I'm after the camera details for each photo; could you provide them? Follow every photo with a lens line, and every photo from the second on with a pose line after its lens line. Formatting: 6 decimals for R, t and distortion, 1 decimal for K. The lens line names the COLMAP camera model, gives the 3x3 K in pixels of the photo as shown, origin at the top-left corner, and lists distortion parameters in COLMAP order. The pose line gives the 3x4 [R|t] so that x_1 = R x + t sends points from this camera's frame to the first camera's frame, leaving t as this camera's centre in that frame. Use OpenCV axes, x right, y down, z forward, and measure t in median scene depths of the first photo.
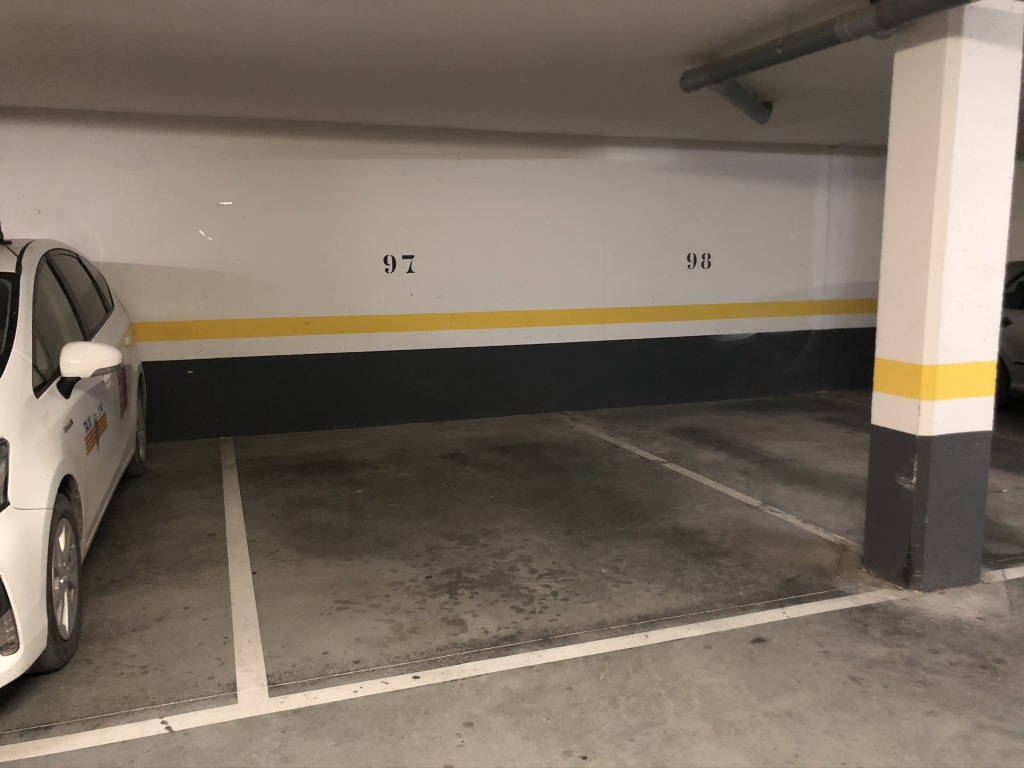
lens RADIAL K [[858.2, 0, 512.0], [0, 858.2, 384.0], [0, 0, 1]] dist [0.012996, -0.003311]
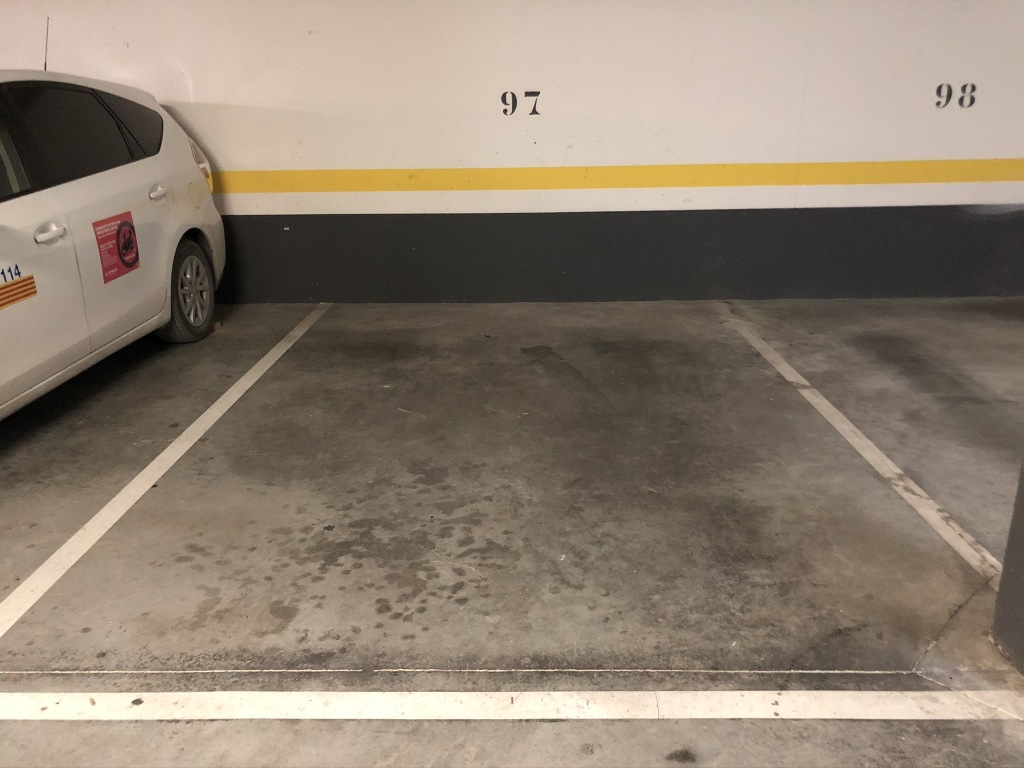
lens RADIAL K [[858.2, 0, 512.0], [0, 858.2, 384.0], [0, 0, 1]] dist [0.012996, -0.003311]
pose [[0.934860, 0.100900, -0.340376, 0.281008], [-0.044780, 0.984618, 0.168884, -0.028572], [0.352181, -0.142641, 0.924998, 0.376749]]
